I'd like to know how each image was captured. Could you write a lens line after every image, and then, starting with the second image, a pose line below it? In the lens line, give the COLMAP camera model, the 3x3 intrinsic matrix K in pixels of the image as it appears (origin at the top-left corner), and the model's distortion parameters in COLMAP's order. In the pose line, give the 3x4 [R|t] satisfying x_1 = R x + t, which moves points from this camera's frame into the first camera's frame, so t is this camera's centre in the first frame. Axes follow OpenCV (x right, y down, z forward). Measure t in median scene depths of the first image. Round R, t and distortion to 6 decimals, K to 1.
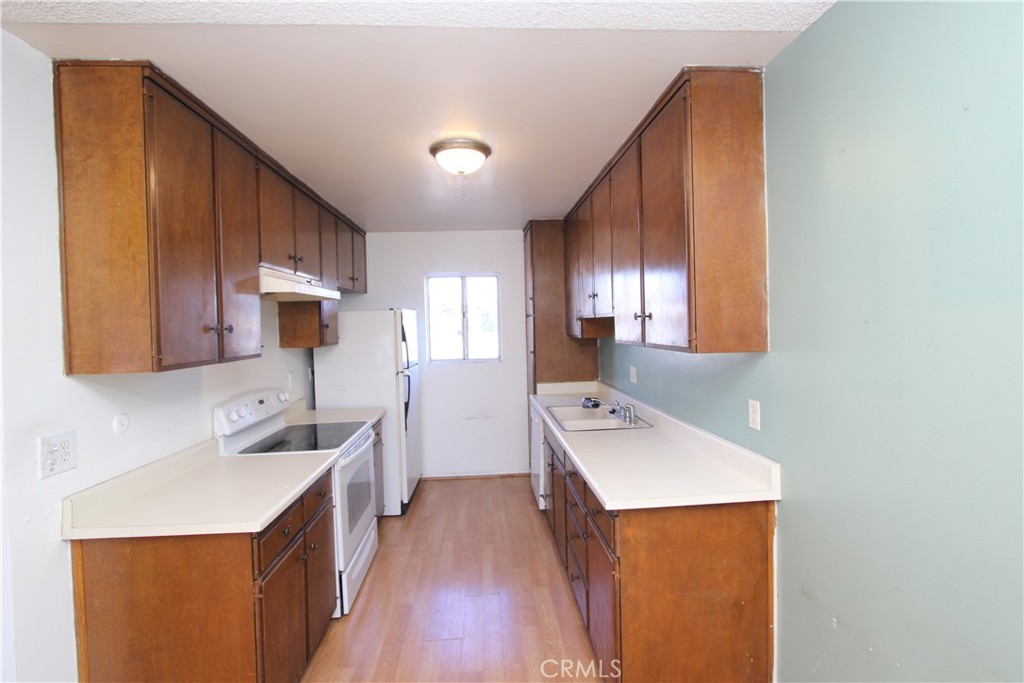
lens RADIAL K [[465.1, 0, 512.0], [0, 465.1, 330.9], [0, 0, 1]] dist [-0.022770, 0.000440]
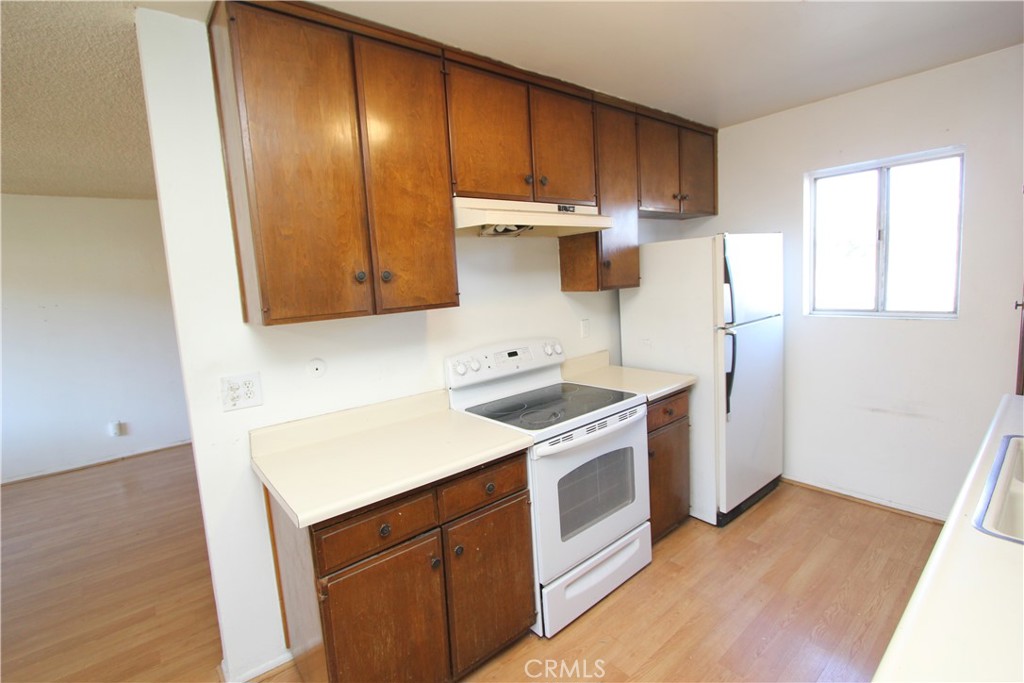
lens RADIAL K [[465.1, 0, 512.0], [0, 465.1, 330.9], [0, 0, 1]] dist [-0.022770, 0.000440]
pose [[0.585237, 0.084773, -0.806419, 0.129808], [0.030514, 0.991513, 0.126376, -0.002212], [0.810288, -0.098567, 0.577683, 0.369124]]
